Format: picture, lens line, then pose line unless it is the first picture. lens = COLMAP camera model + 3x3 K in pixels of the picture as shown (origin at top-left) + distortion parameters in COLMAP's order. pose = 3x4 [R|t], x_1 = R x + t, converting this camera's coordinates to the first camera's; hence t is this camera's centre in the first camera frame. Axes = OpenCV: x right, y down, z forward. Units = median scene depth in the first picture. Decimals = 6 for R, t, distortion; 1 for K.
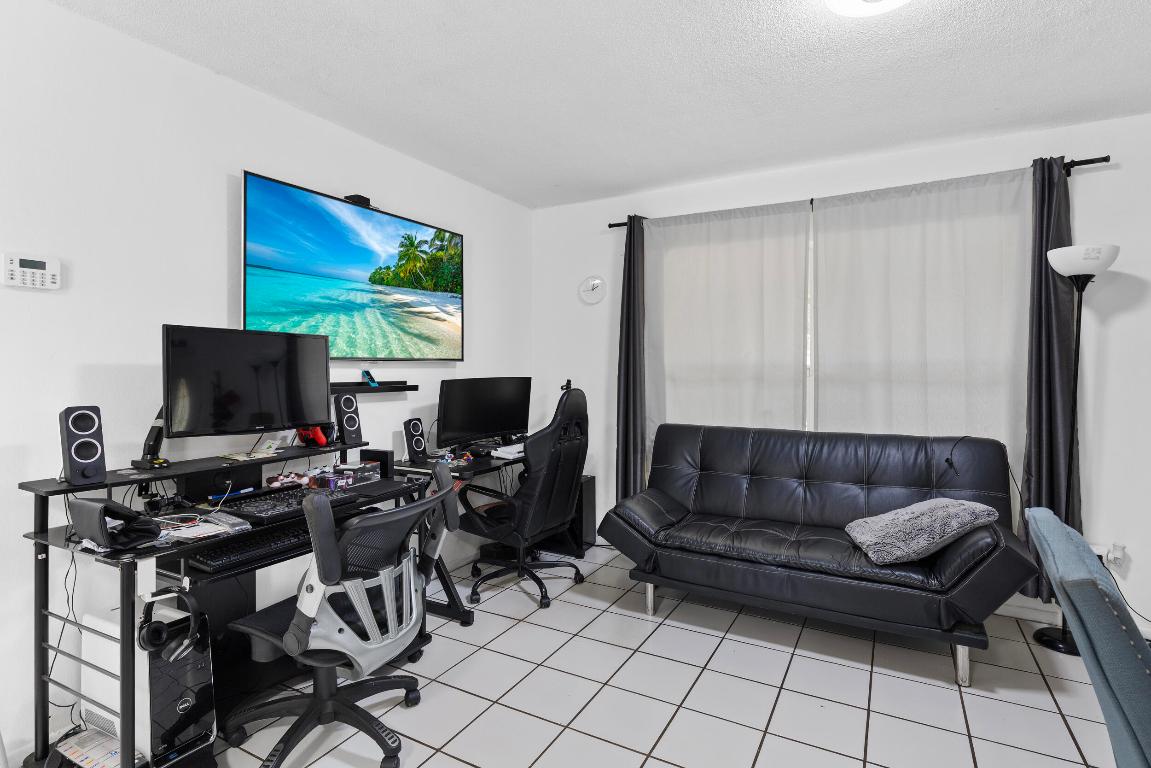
lens RADIAL K [[593.8, 0, 563.8], [0, 593.8, 365.3], [0, 0, 1]] dist [-0.003744, 0.000633]
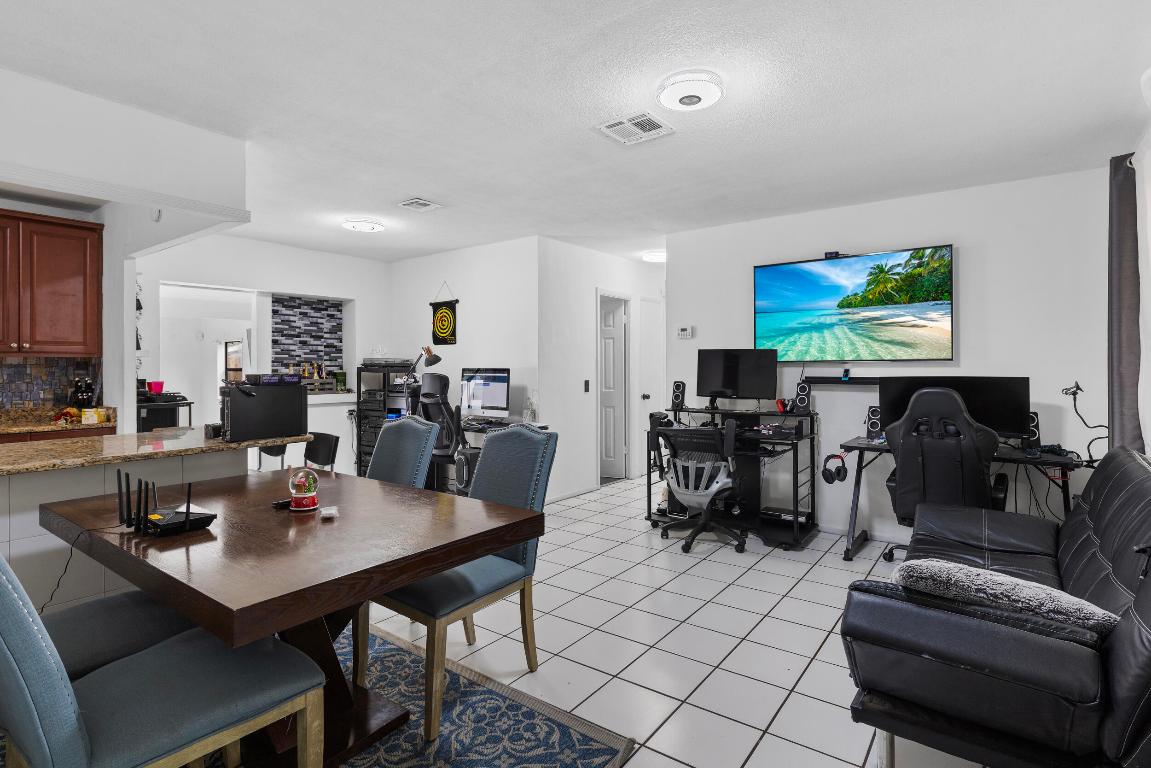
lens RADIAL K [[593.8, 0, 575.4], [0, 593.8, 373.5], [0, 0, 1]] dist [-0.003744, 0.000633]
pose [[-0.126244, 0.014960, -0.991886, 1.148291], [-0.000709, 0.999885, 0.015171, -0.000814], [0.991999, 0.002619, -0.126218, 0.523874]]
